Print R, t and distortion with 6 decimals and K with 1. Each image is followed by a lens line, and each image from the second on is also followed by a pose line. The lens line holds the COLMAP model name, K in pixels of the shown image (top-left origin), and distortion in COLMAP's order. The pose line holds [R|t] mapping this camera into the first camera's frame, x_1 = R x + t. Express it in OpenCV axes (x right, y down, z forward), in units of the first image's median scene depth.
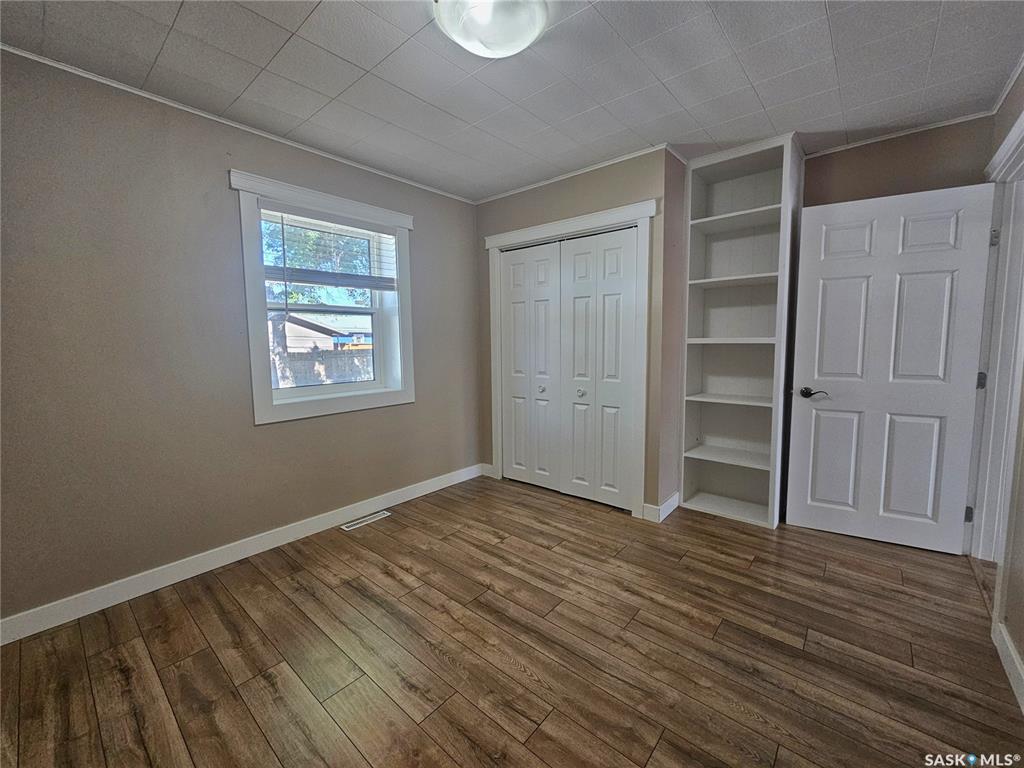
lens RADIAL K [[418.8, 0, 518.8], [0, 418.8, 377.8], [0, 0, 1]] dist [0.000270, -0.000910]
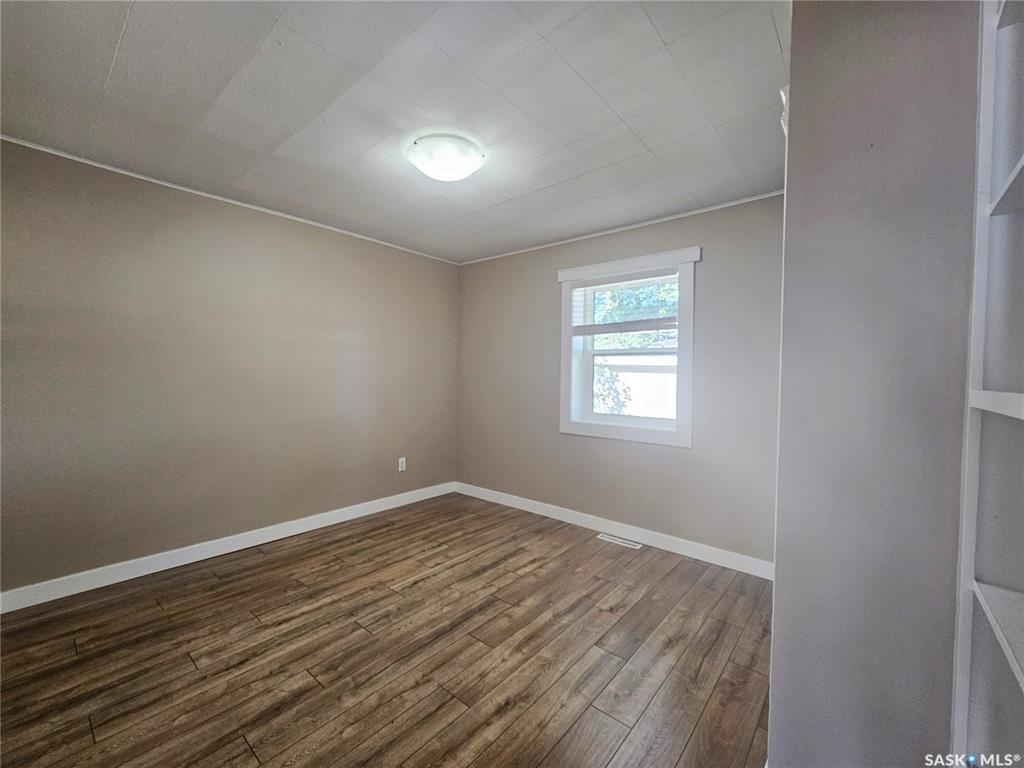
lens RADIAL K [[418.8, 0, 512.9], [0, 418.8, 381.5], [0, 0, 1]] dist [0.000270, -0.000910]
pose [[0.000980, 0.025808, -0.999666, 1.009349], [-0.107517, 0.993875, 0.025553, -0.105123], [0.994203, 0.107456, 0.003749, 0.933245]]
